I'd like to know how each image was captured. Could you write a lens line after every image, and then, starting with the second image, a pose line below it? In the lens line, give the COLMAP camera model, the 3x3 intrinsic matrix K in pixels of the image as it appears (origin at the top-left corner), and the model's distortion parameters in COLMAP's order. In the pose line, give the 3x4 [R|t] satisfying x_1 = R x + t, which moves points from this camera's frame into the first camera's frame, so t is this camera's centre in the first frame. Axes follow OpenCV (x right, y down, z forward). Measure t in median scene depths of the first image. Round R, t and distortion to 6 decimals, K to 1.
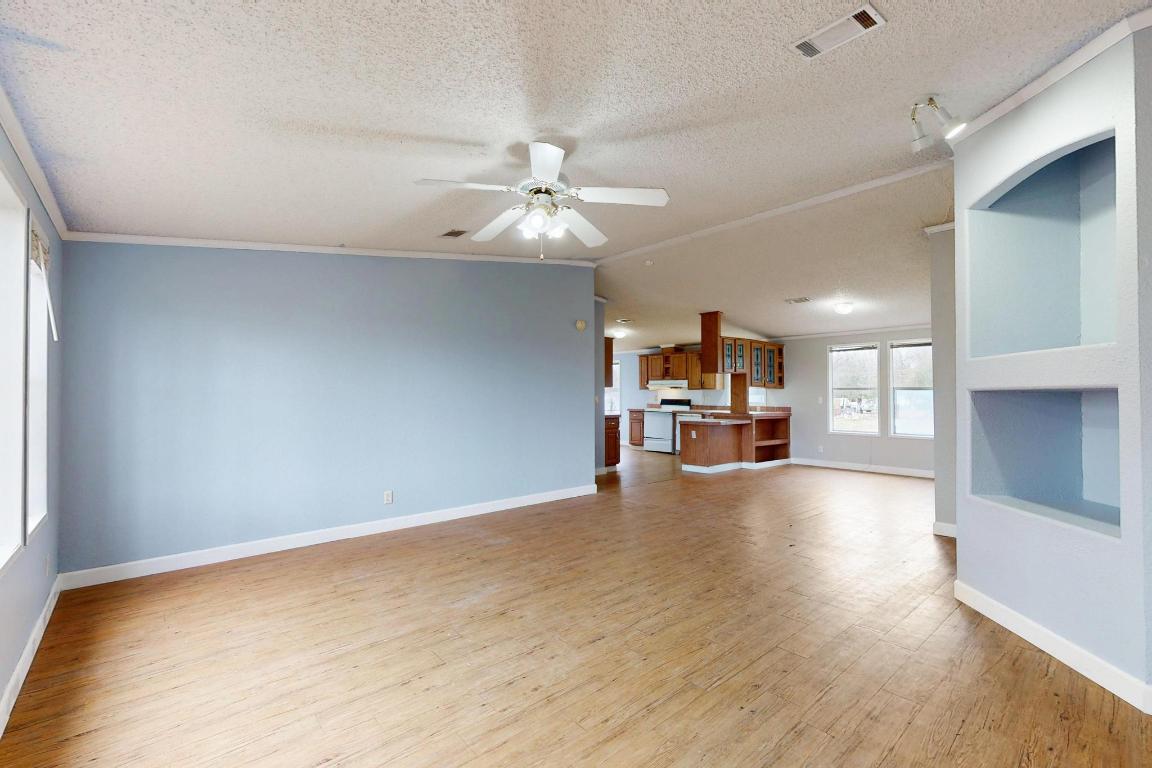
lens RADIAL K [[501.9, 0, 575.4], [0, 501.9, 386.9], [0, 0, 1]] dist [-0.000474, -0.000103]
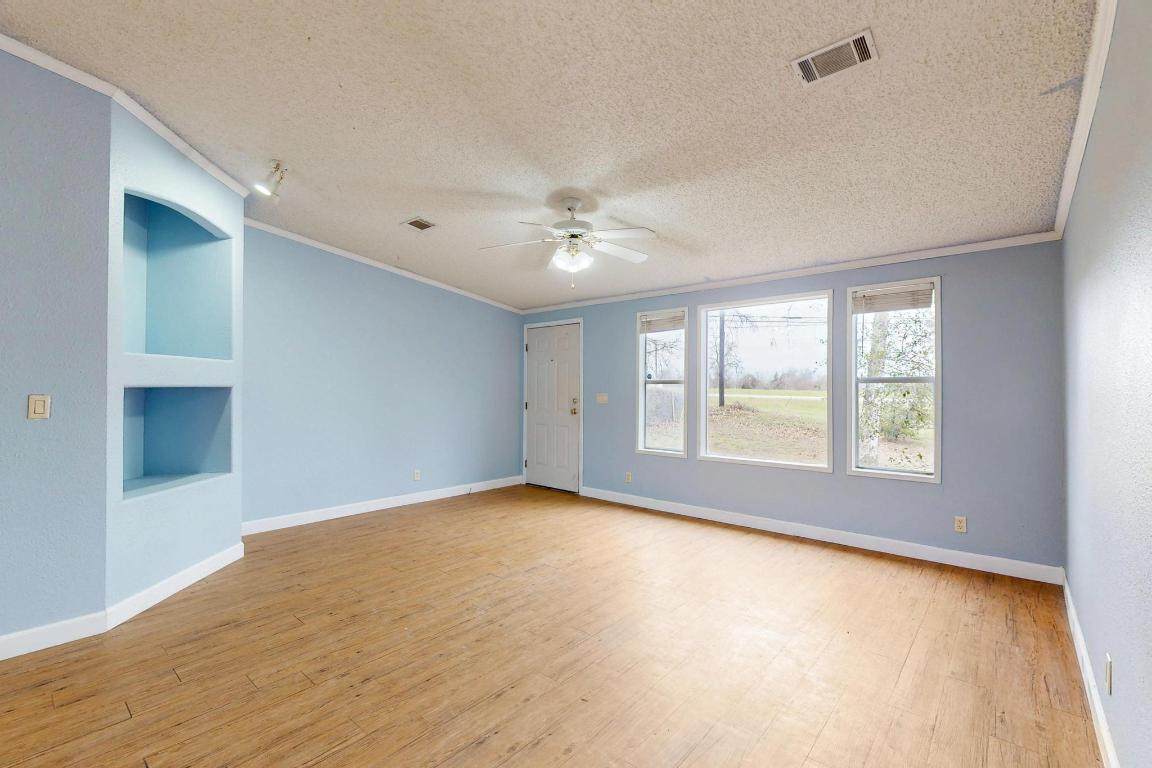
lens RADIAL K [[501.9, 0, 575.4], [0, 501.9, 386.9], [0, 0, 1]] dist [-0.000474, -0.000103]
pose [[-0.990257, -0.001831, -0.139242, 0.065983], [0.001049, 0.999787, -0.020608, 0.018630], [0.139250, -0.020553, -0.990044, 1.379971]]
